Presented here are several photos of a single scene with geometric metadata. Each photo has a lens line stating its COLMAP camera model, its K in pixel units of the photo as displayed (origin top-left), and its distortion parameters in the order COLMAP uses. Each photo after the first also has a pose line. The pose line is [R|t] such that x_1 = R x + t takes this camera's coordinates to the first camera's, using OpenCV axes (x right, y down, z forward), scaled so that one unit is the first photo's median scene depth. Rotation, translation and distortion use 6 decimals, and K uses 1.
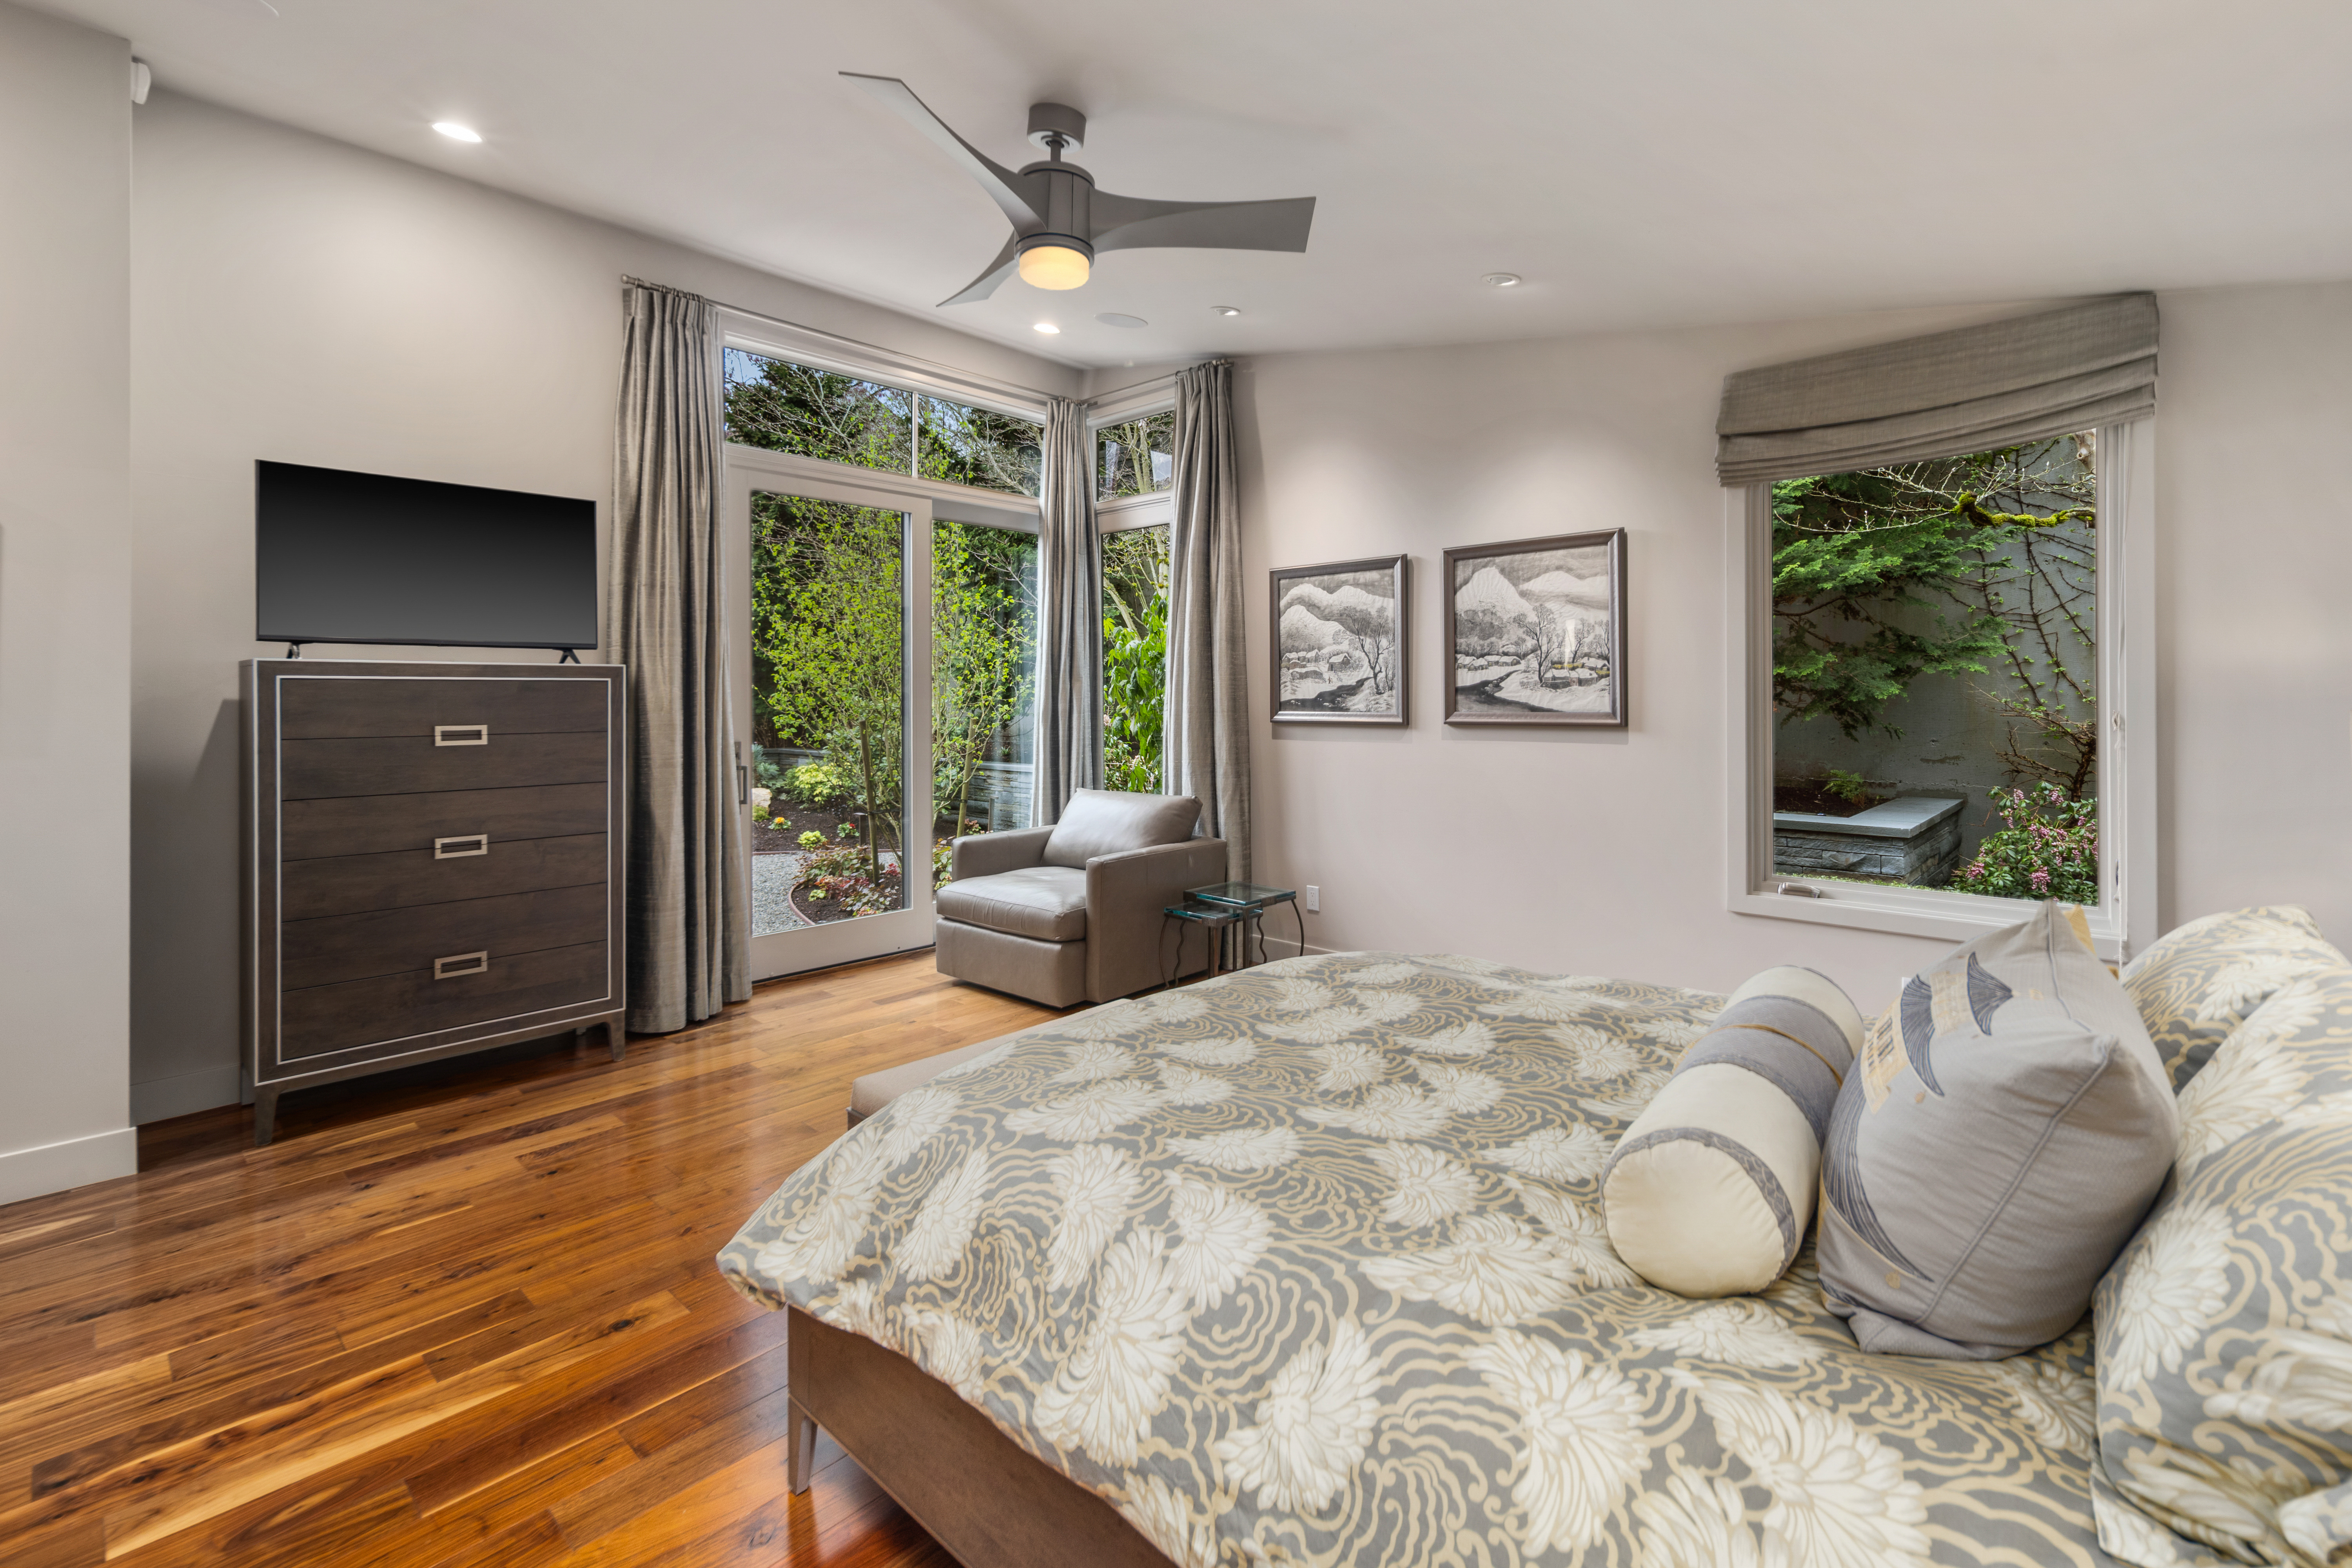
lens RADIAL K [[1030.9, 0, 1163.5], [0, 1030.9, 698.0], [0, 0, 1]] dist [0.000585, 0.000125]
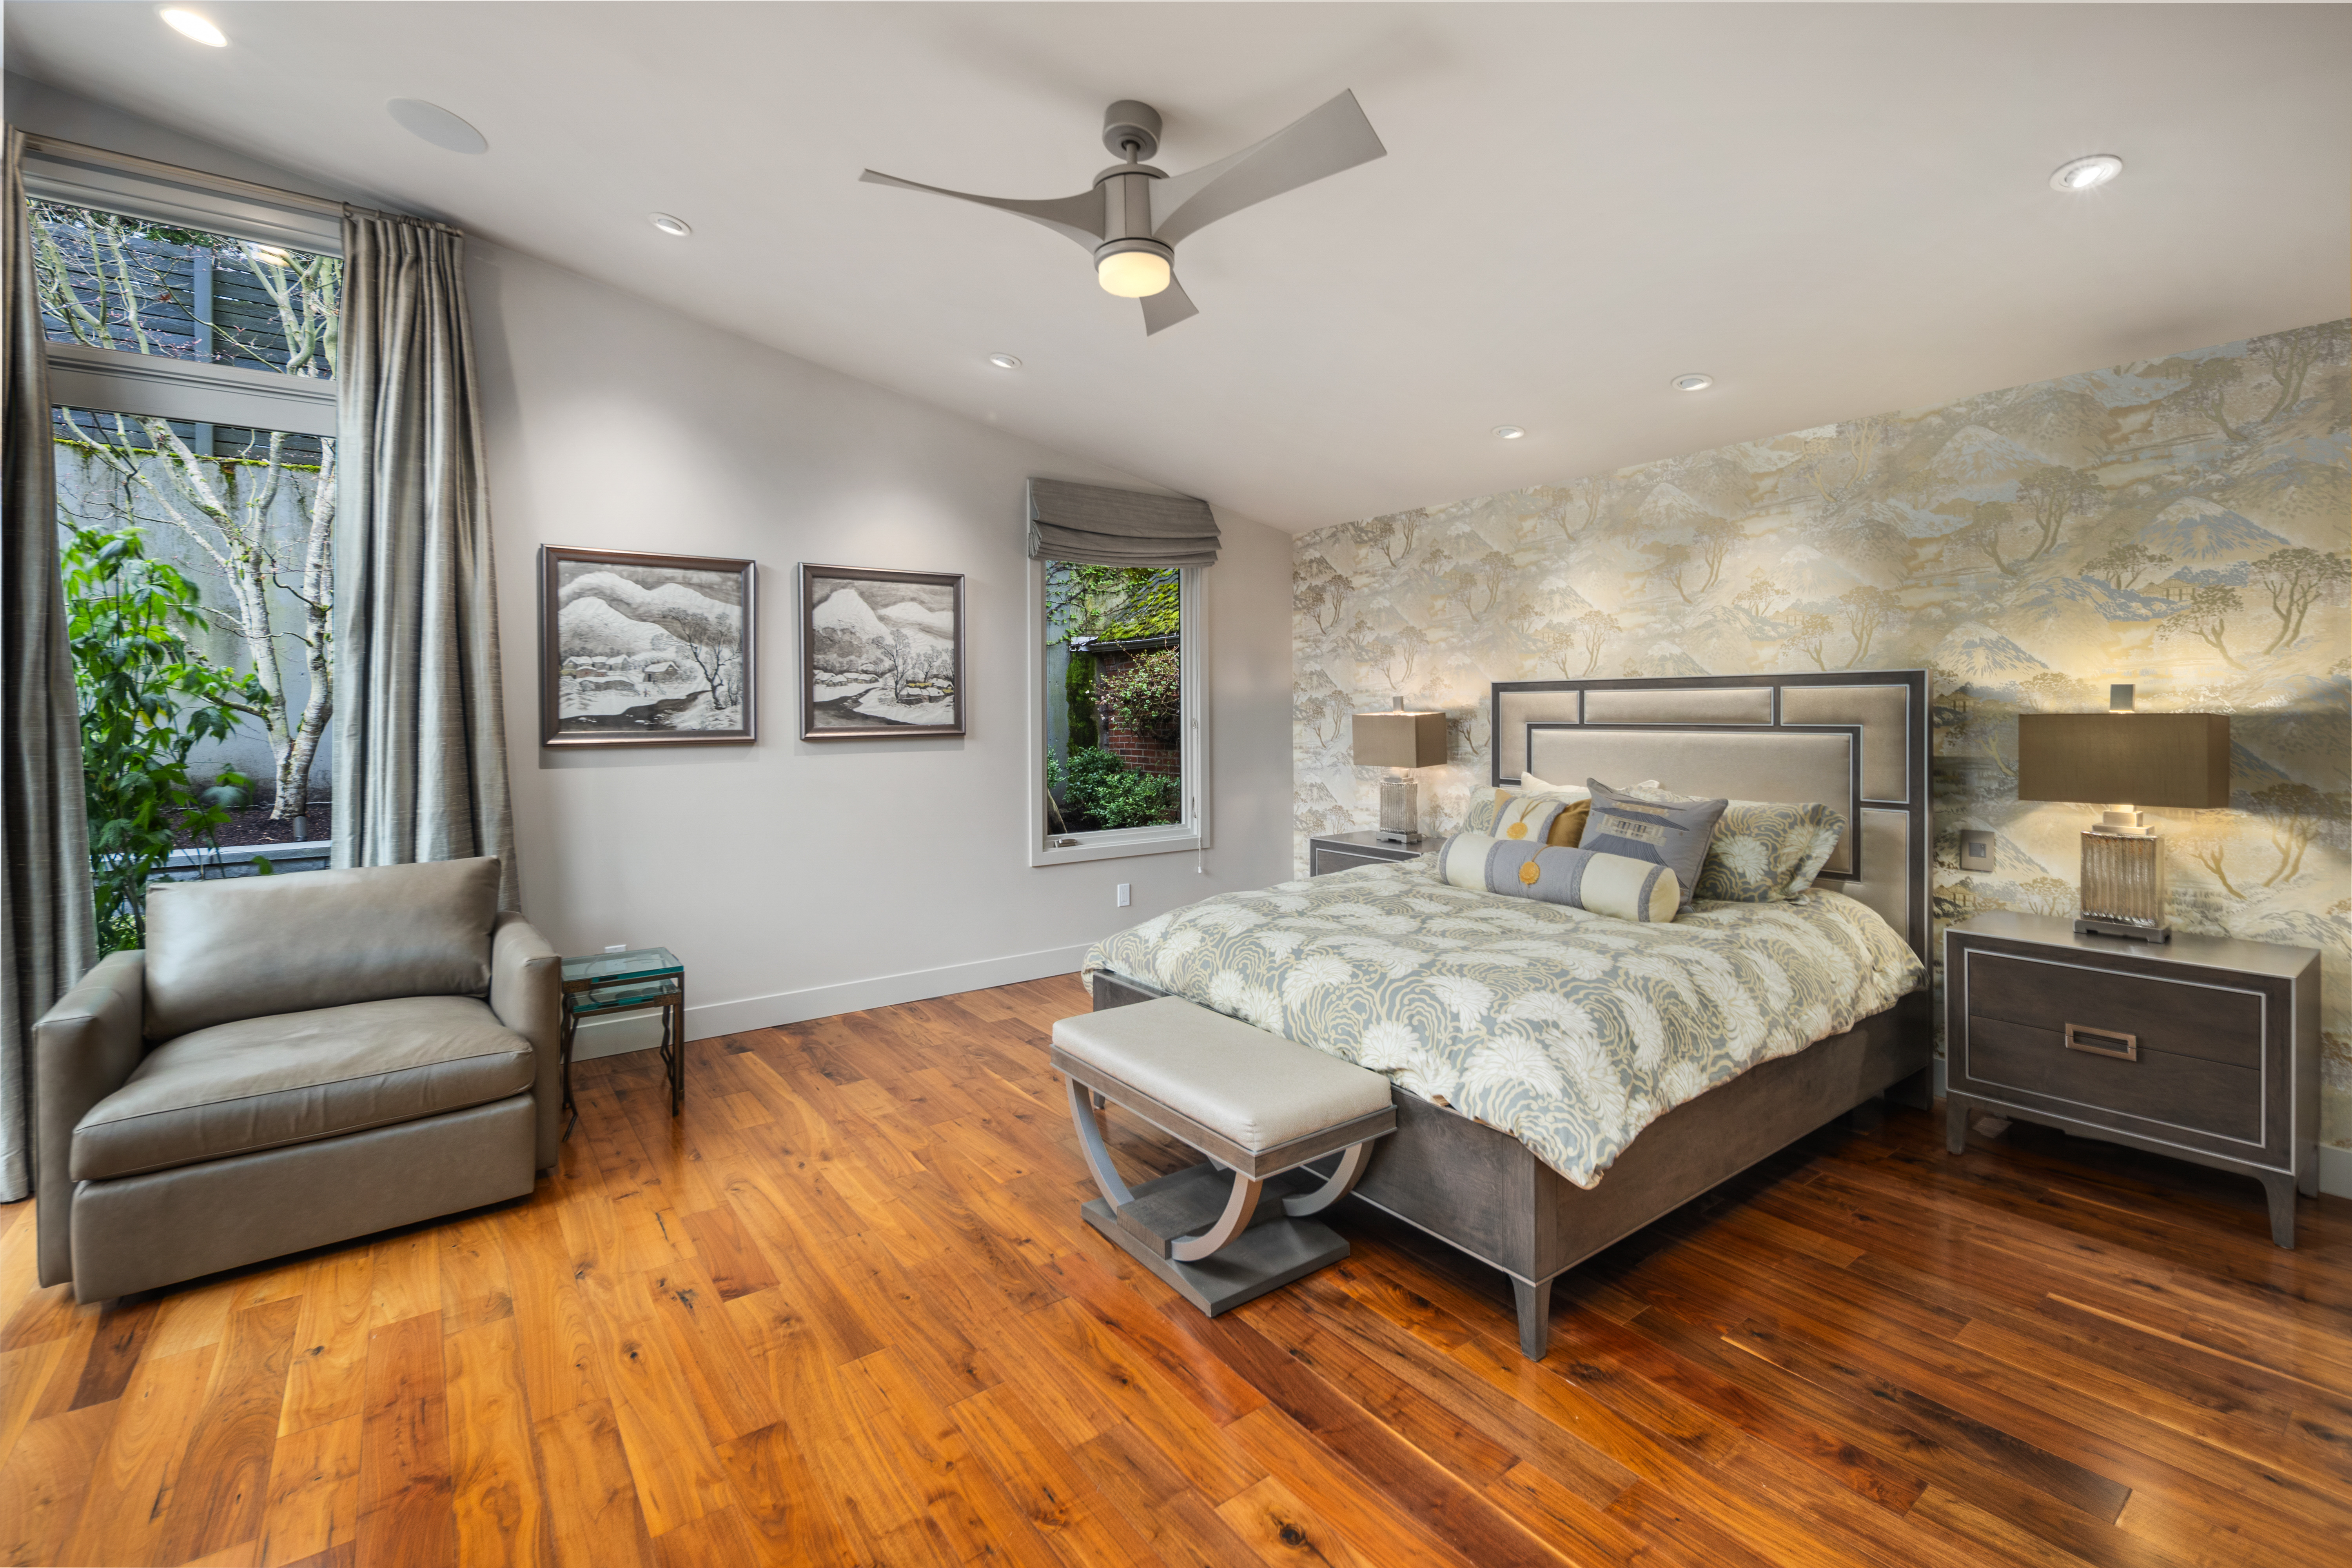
lens RADIAL K [[1030.9, 0, 1170.3], [0, 1030.9, 717.7], [0, 0, 1]] dist [0.000585, 0.000125]
pose [[0.183477, -0.006713, 0.983001, -0.643865], [0.006700, 0.999962, 0.005578, 0.000973], [-0.983001, 0.005563, 0.183515, 0.474570]]
